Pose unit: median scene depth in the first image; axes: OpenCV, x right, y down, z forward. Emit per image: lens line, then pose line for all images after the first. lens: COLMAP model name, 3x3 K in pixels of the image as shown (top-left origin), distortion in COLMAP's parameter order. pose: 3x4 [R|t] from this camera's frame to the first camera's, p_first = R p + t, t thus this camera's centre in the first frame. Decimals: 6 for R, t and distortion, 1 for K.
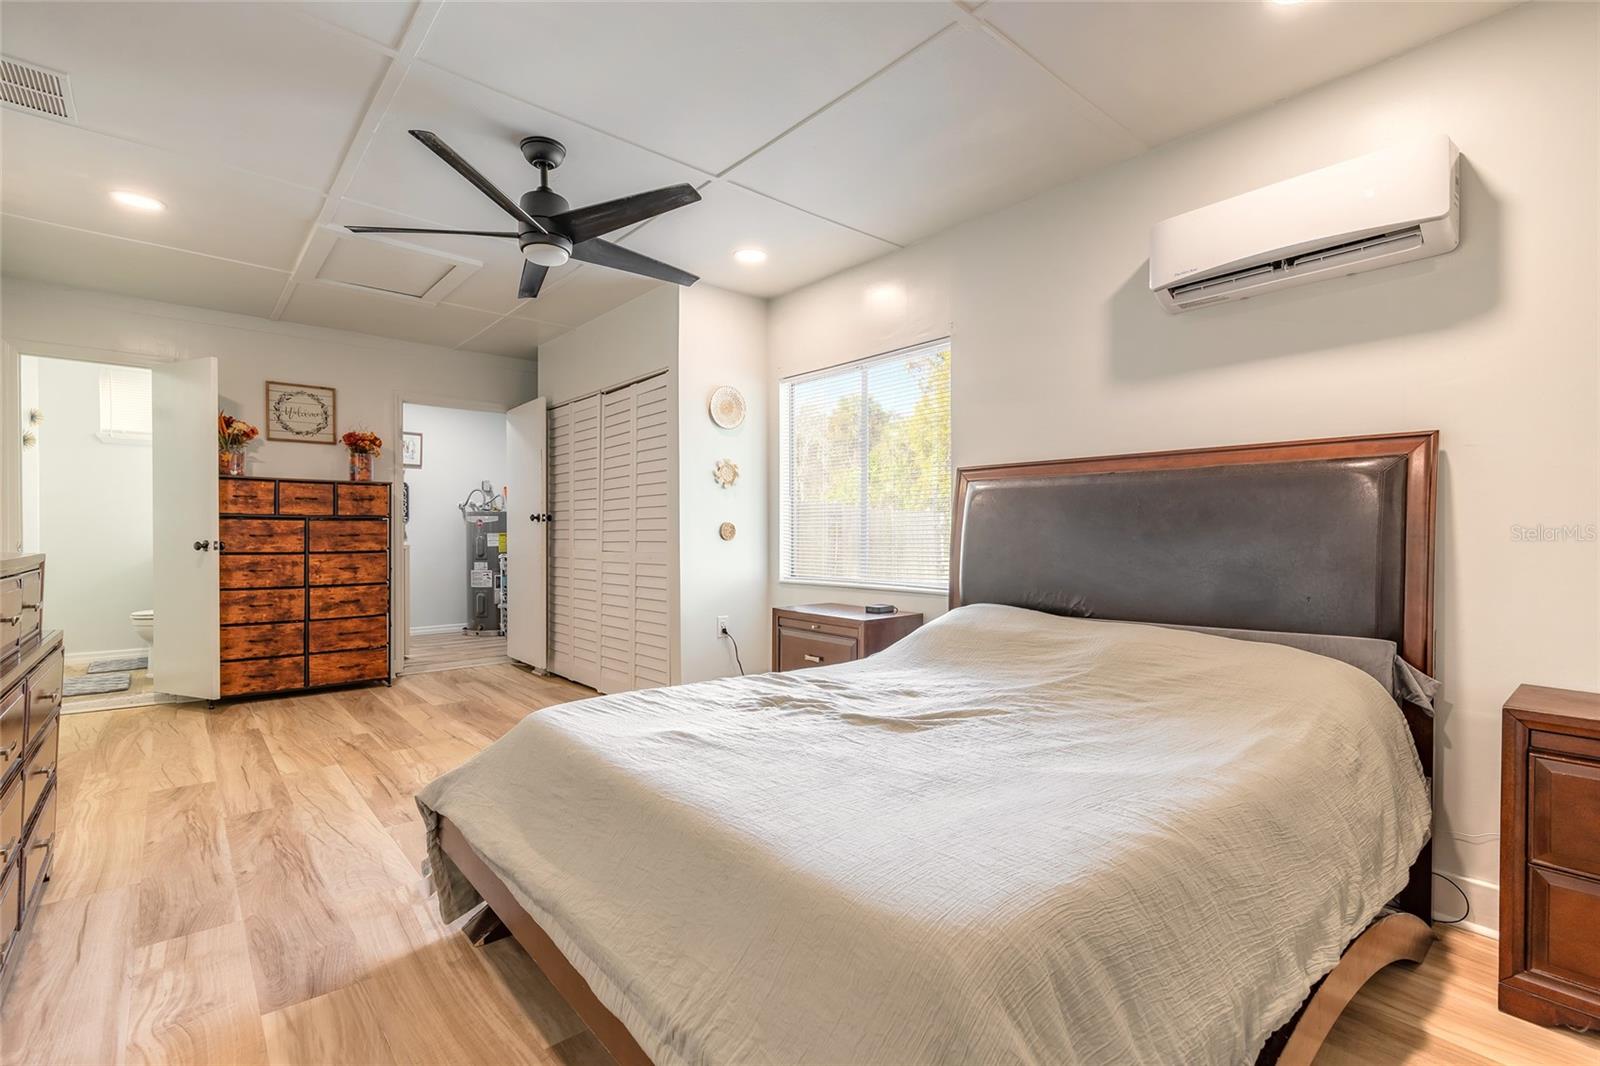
lens RADIAL K [[721.6, 0, 792.7], [0, 721.6, 539.2], [0, 0, 1]] dist [0.008958, -0.002073]
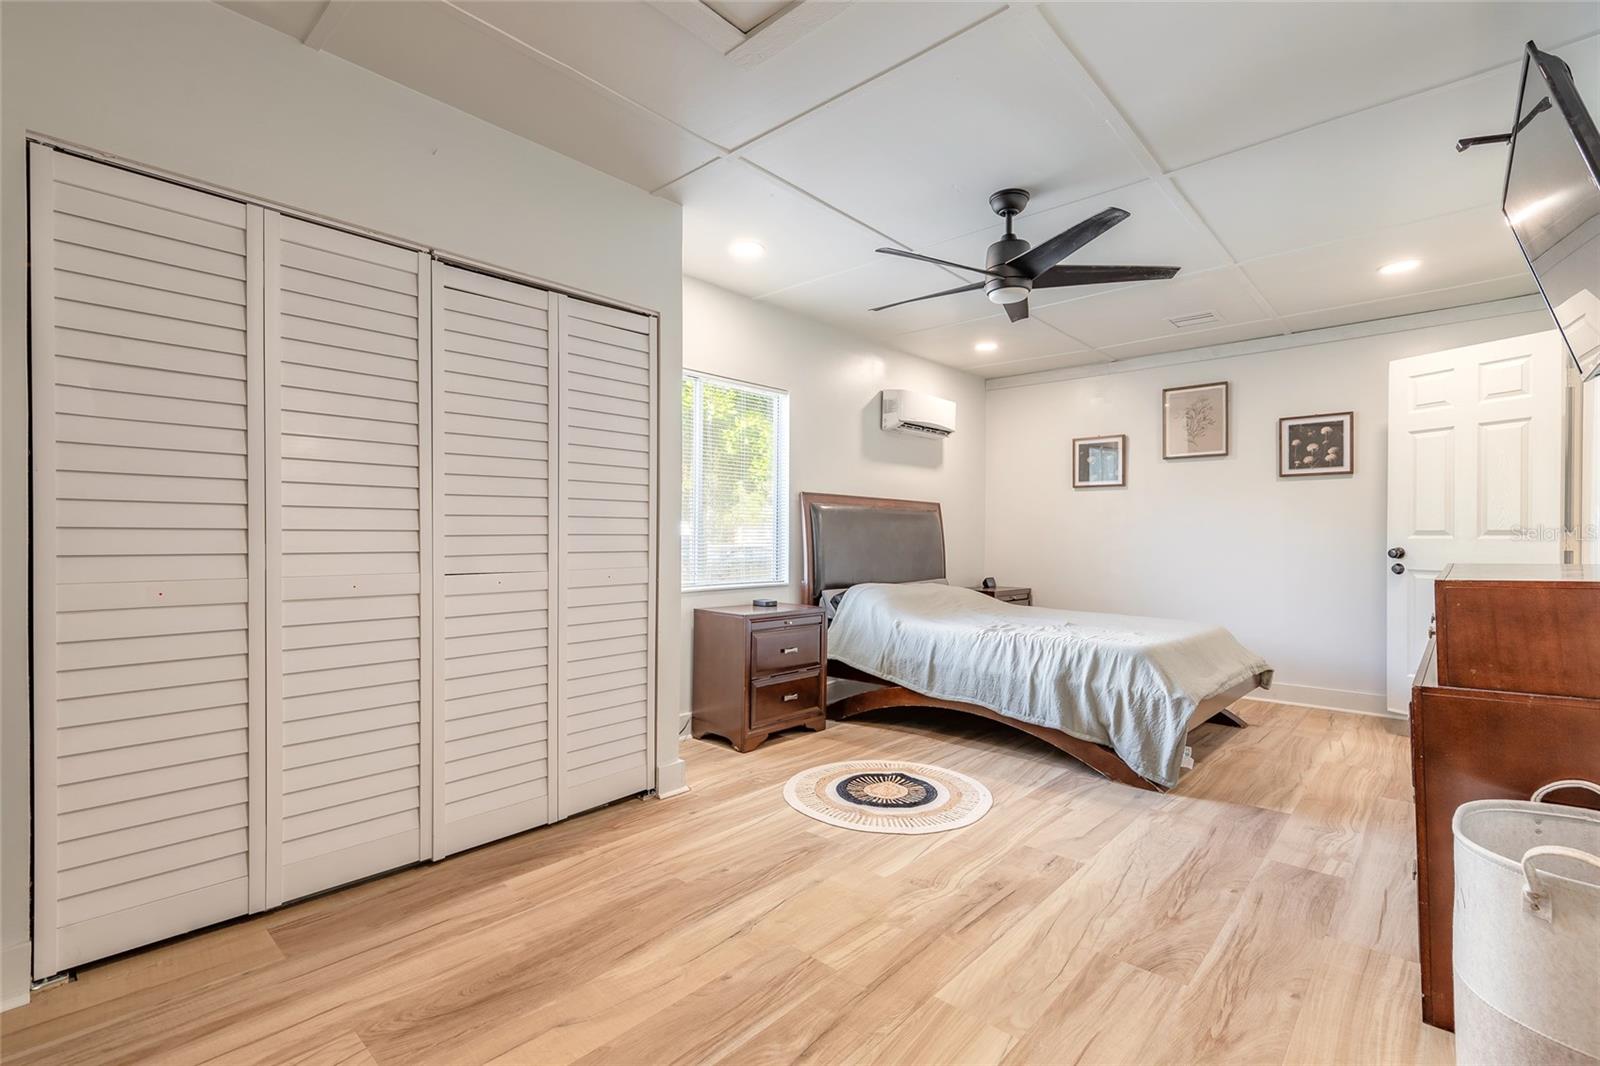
lens RADIAL K [[721.6, 0, 790.8], [0, 721.6, 536.9], [0, 0, 1]] dist [0.008958, -0.002073]
pose [[-0.115902, -0.007533, 0.993232, -1.693941], [-0.006344, 0.999956, 0.006843, -0.031271], [-0.993240, -0.005508, -0.115945, 1.746242]]
